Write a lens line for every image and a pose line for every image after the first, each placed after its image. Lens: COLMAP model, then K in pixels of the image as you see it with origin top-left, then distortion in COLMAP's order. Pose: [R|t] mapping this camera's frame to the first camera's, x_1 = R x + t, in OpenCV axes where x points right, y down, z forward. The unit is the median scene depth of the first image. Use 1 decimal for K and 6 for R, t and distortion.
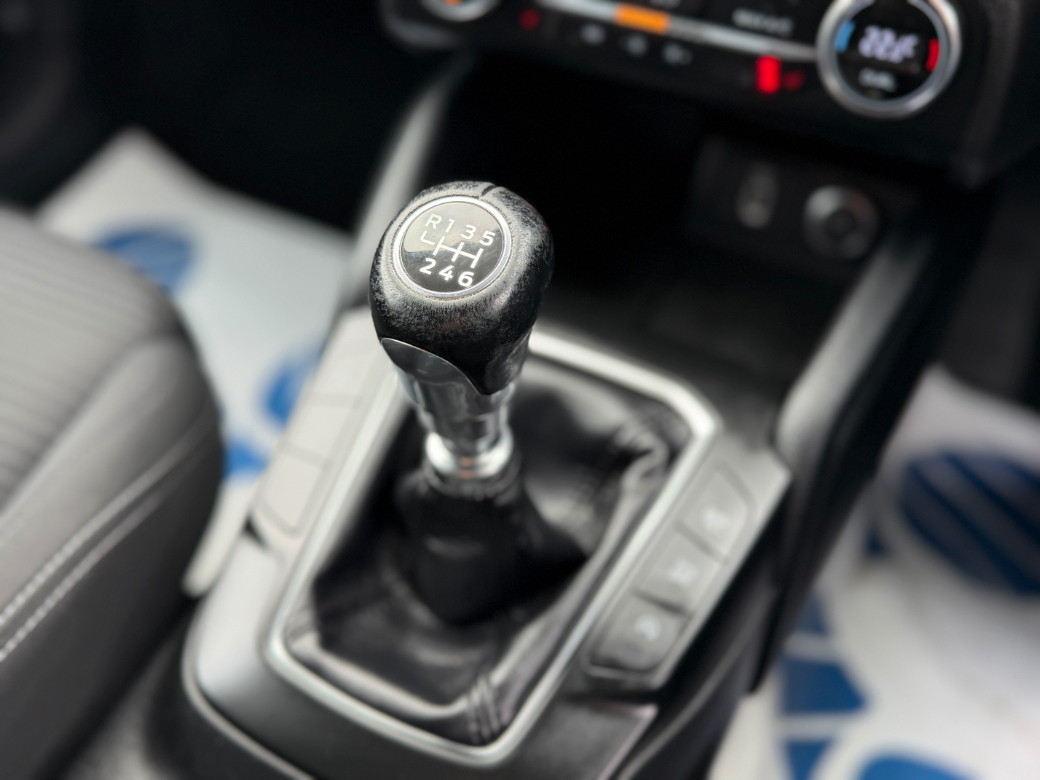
lens RADIAL K [[962.6, 0, 520.0], [0, 962.6, 390.0], [0, 0, 1]] dist [0.149402, -0.295503]
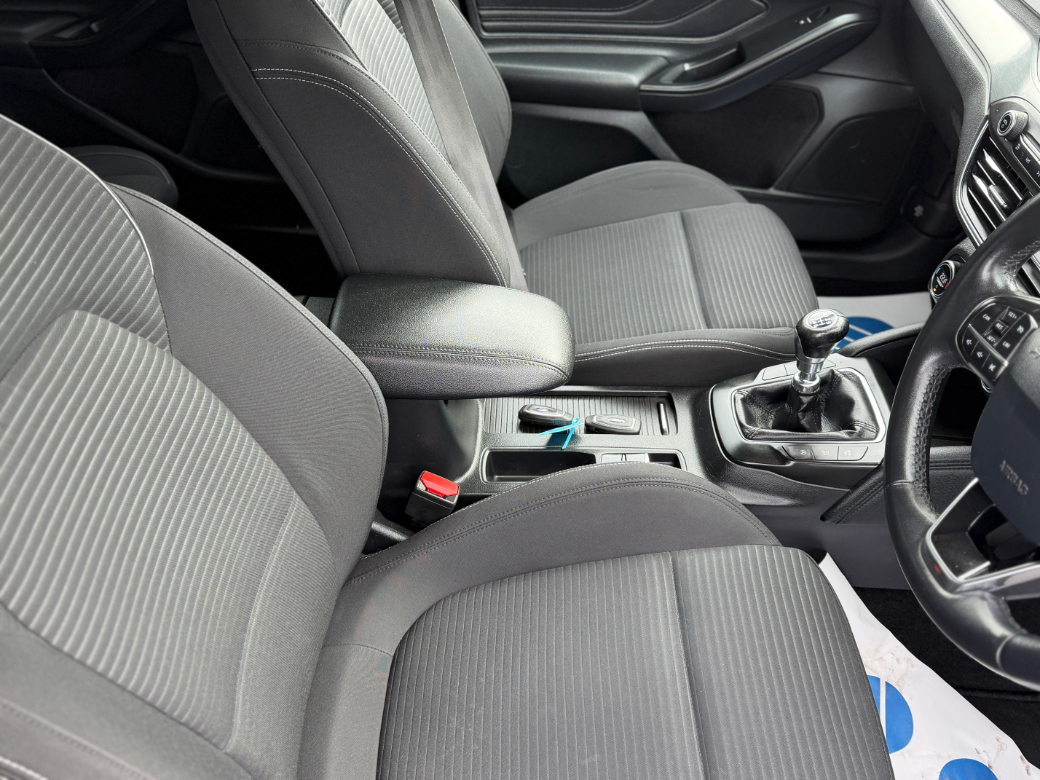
lens RADIAL K [[962.6, 0, 520.0], [0, 962.6, 390.0], [0, 0, 1]] dist [0.149402, -0.295503]
pose [[0.433787, 0.592217, -0.679049, 1.826182], [-0.675017, 0.712801, 0.190442, 0.109482], [0.596810, 0.375759, 0.708960, -2.000528]]
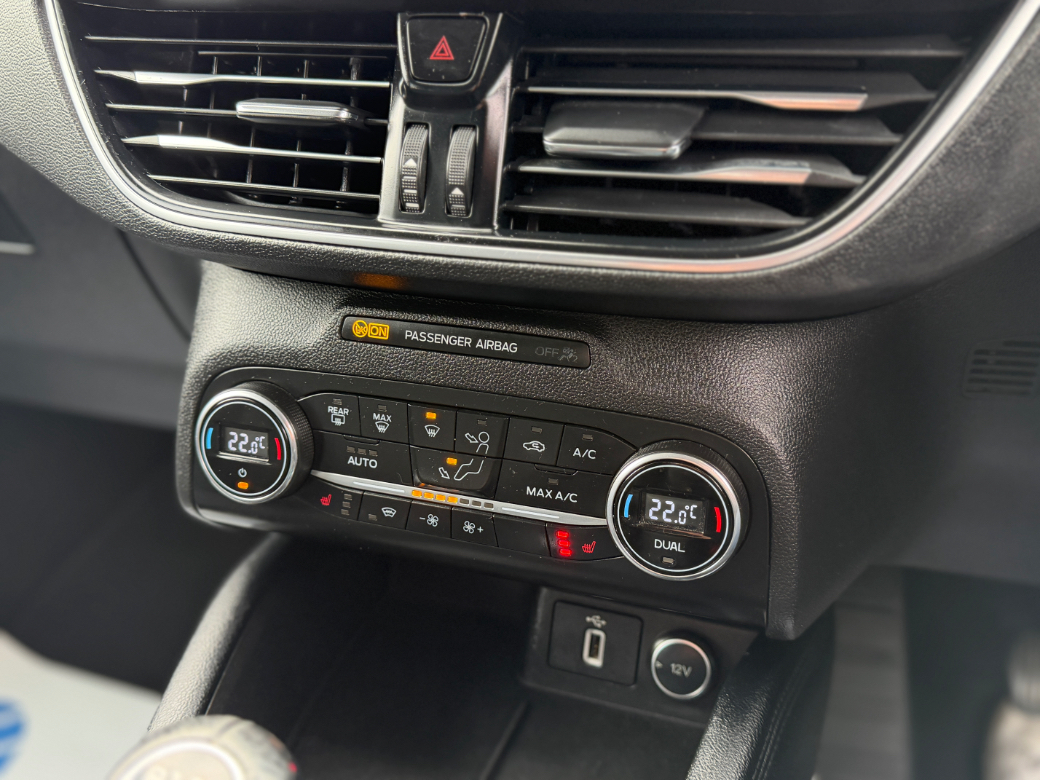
lens RADIAL K [[962.6, 0, 520.0], [0, 962.6, 390.0], [0, 0, 1]] dist [0.149402, -0.295503]
pose [[0.991206, -0.057585, 0.119145, 0.109488], [0.100265, 0.914403, -0.392192, -0.092290], [-0.086362, 0.400689, 0.912135, 0.059194]]
